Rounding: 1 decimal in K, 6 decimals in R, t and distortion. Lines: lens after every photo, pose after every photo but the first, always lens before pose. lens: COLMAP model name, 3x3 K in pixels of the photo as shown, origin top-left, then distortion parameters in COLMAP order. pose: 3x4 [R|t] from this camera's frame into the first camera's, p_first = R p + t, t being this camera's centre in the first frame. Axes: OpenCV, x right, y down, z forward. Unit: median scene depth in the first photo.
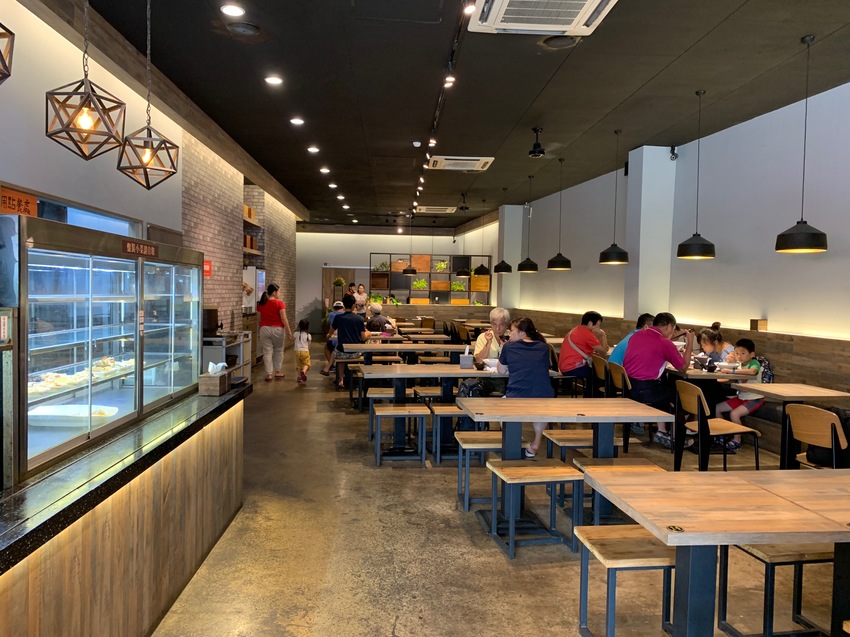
lens RADIAL K [[666.5, 0, 428.9], [0, 666.5, 317.1], [0, 0, 1]] dist [0.023757, -0.053719]
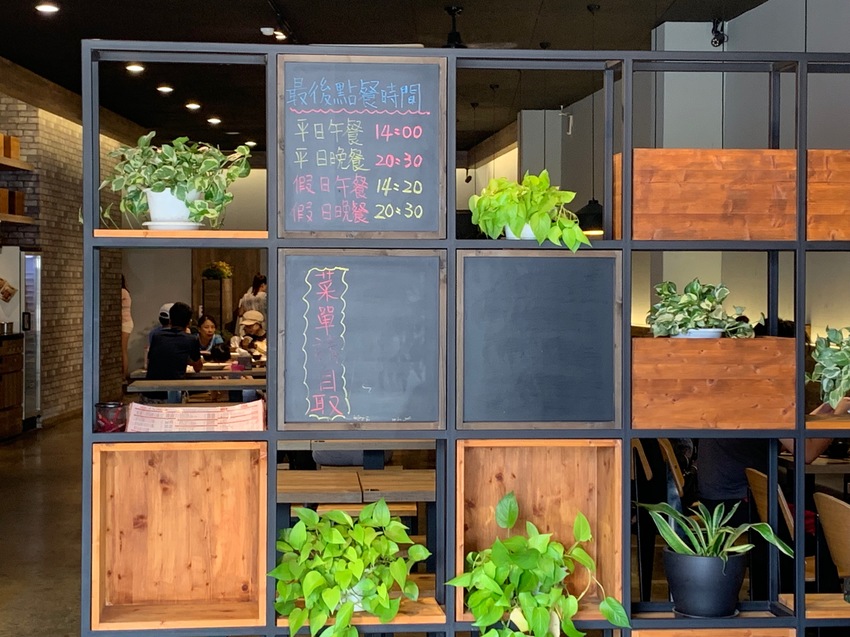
lens RADIAL K [[1654.9, 0, 424.2], [0, 1654.9, 317.6], [0, 0, 1]] dist [0.023765, 0.000000]
pose [[0.997380, -0.018333, -0.069977, 0.151535], [0.016983, 0.999659, -0.019837, 0.012549], [0.070316, 0.018596, 0.997351, -0.291493]]
